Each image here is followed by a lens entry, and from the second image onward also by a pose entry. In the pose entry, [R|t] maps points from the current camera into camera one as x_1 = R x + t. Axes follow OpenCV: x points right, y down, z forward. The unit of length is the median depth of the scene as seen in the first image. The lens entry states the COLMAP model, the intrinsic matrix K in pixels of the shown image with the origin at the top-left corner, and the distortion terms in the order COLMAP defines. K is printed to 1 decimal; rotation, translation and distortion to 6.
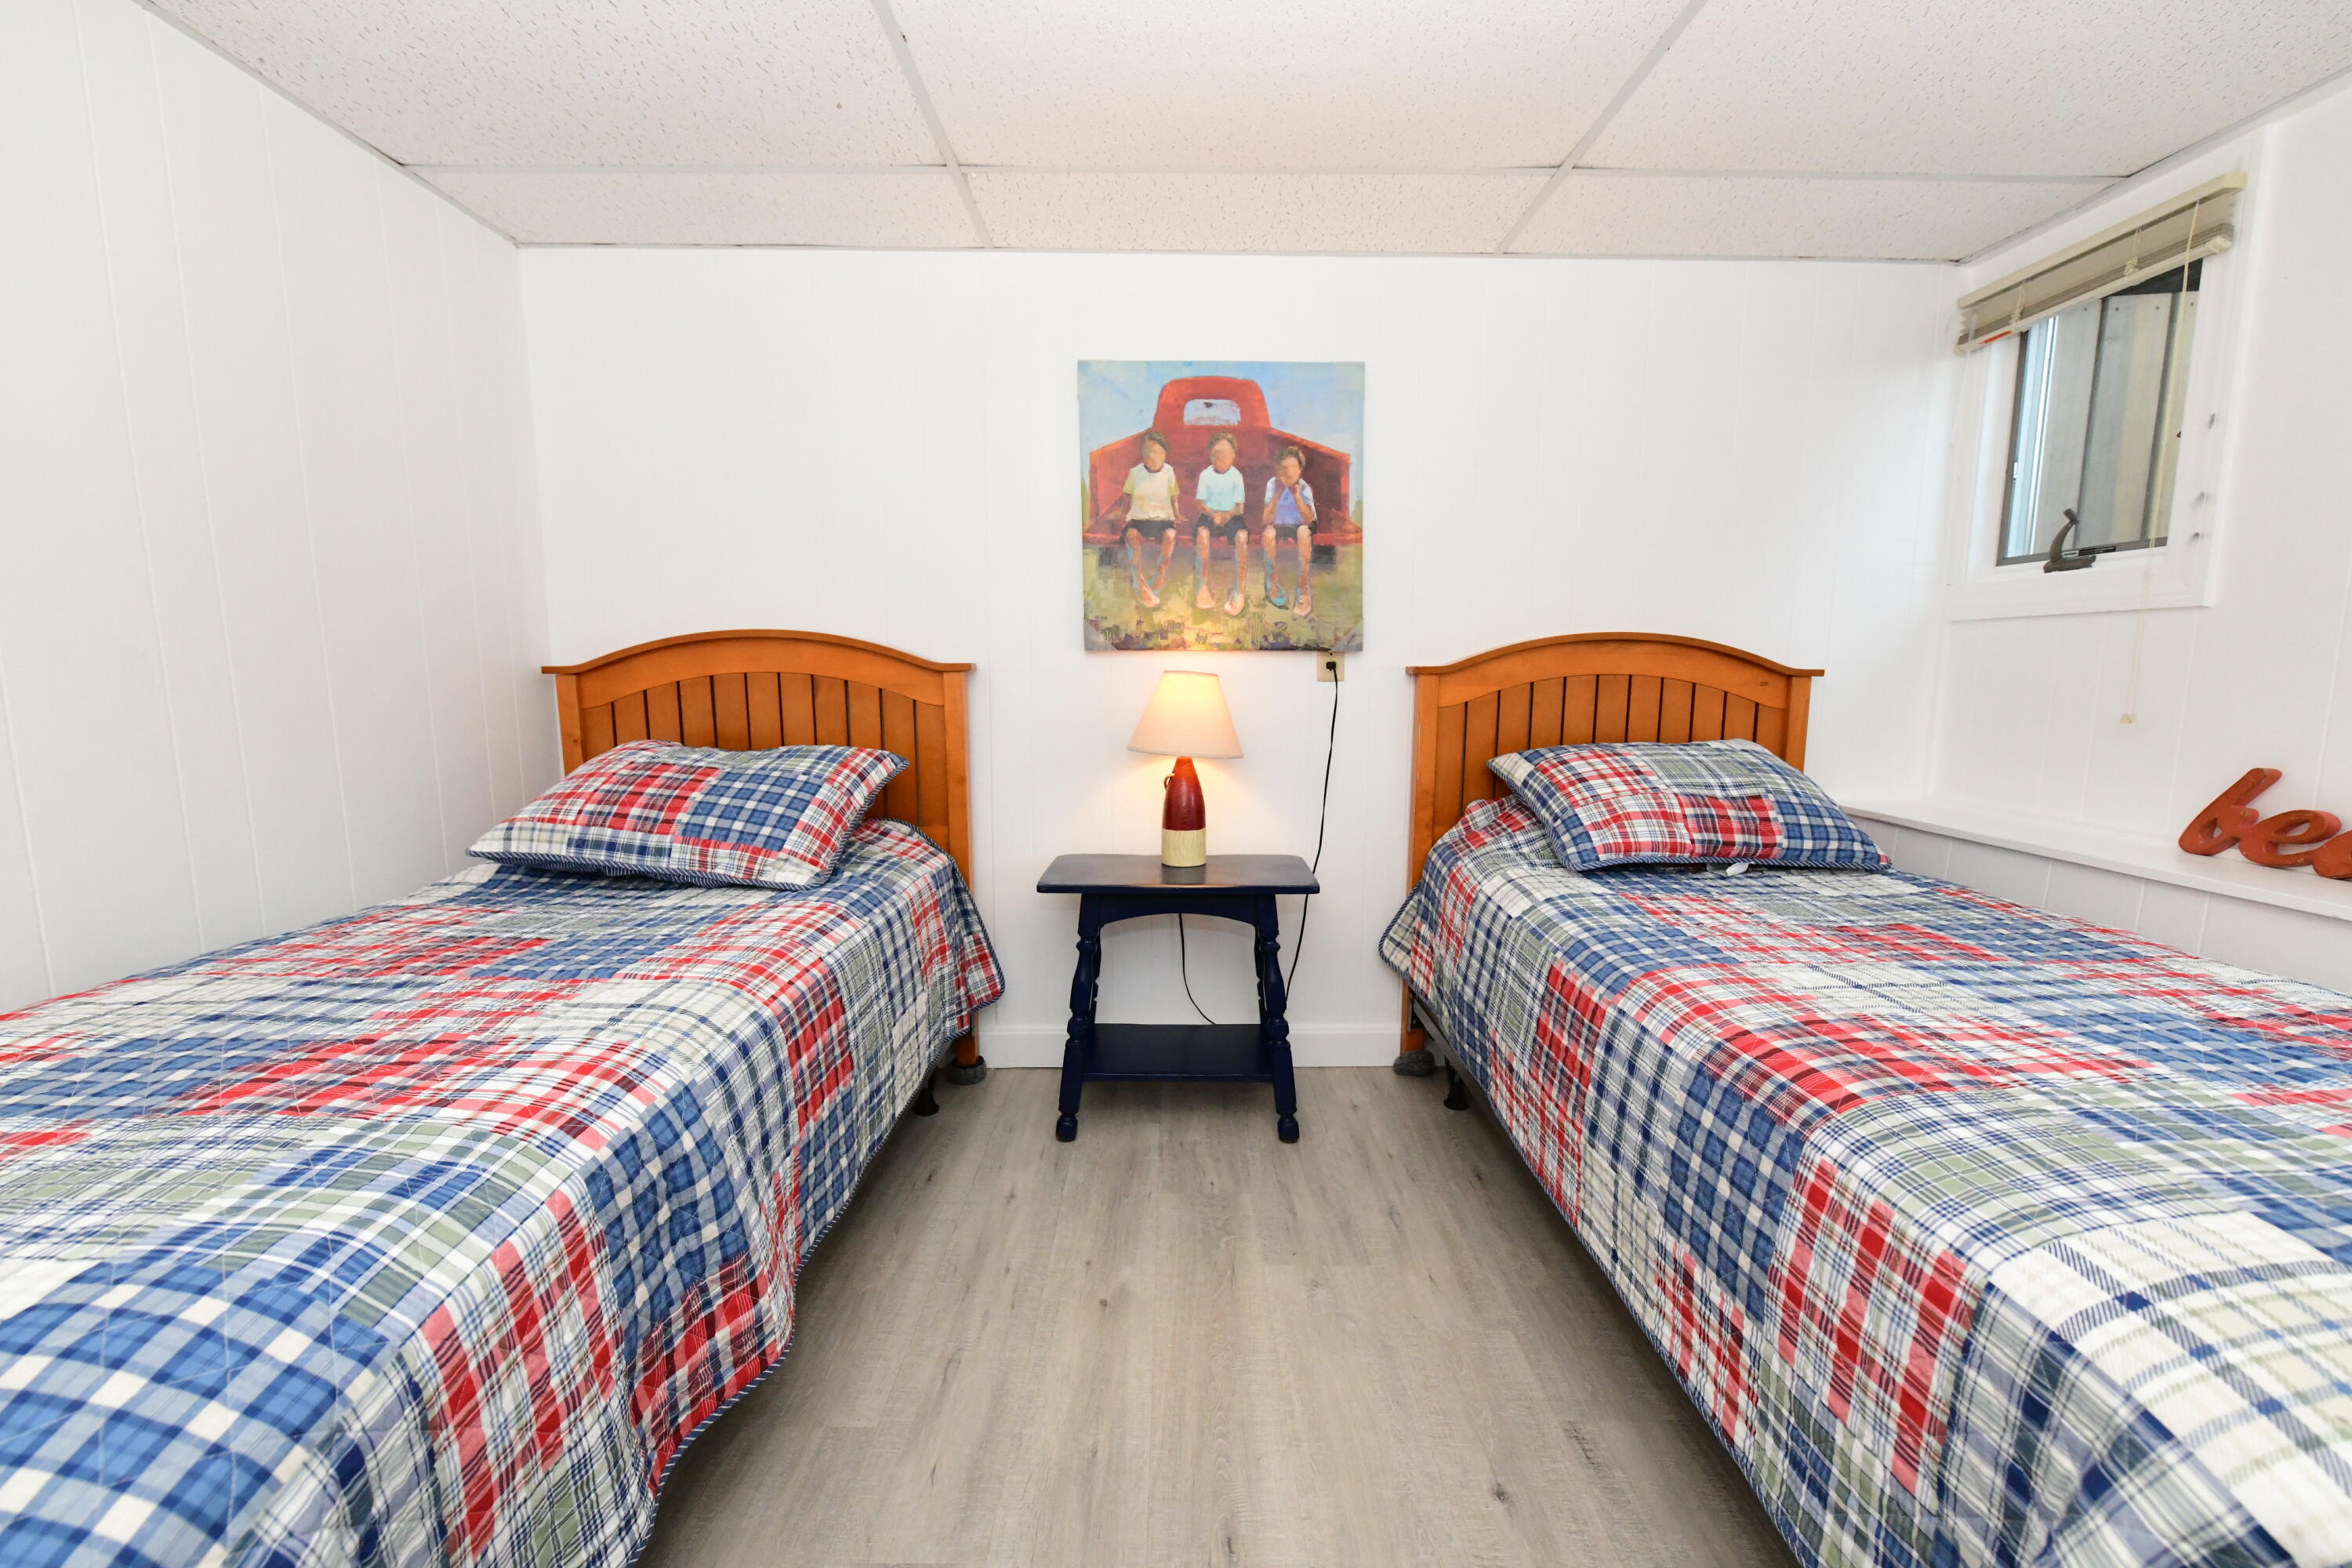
lens RADIAL K [[924.6, 0, 1170.0], [0, 924.6, 787.0], [0, 0, 1]] dist [-0.008589, -0.000632]
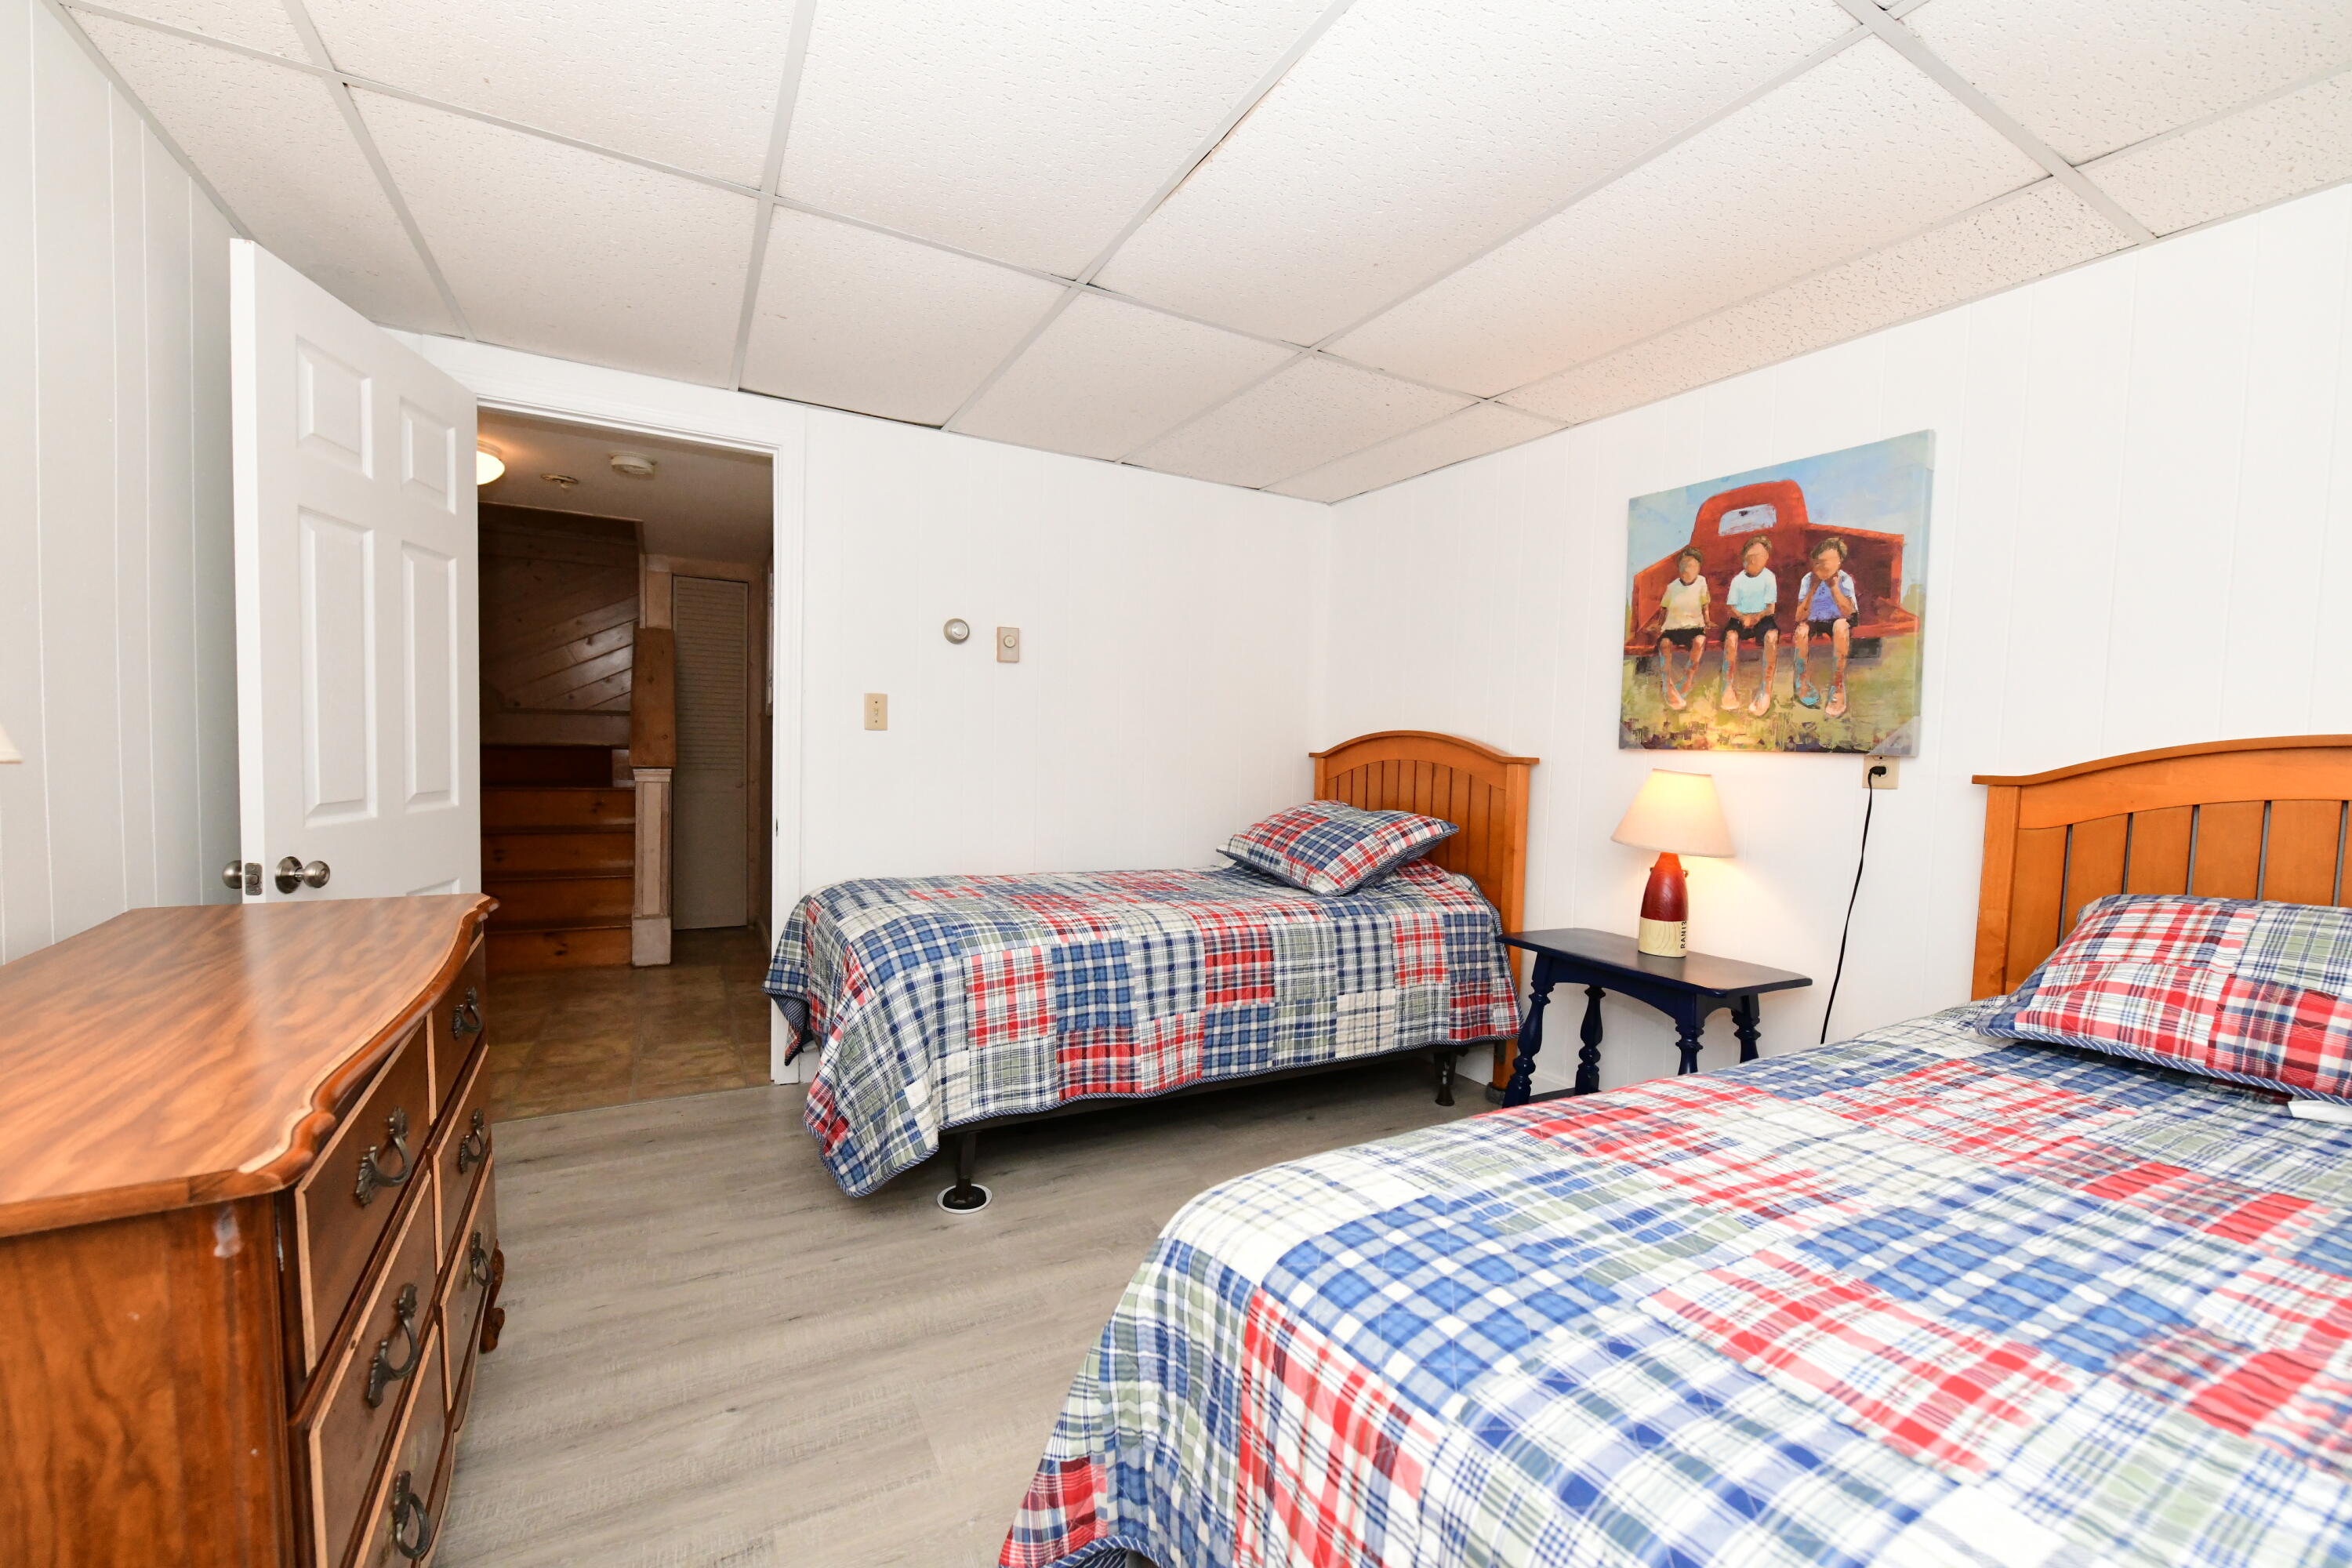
lens RADIAL K [[924.6, 0, 1170.2], [0, 924.6, 787.6], [0, 0, 1]] dist [-0.008589, -0.000632]
pose [[0.479904, 0.053187, -0.875707, 0.639580], [-0.139720, 0.990055, -0.016437, -0.007209], [0.866124, 0.130242, 0.482562, -0.003328]]
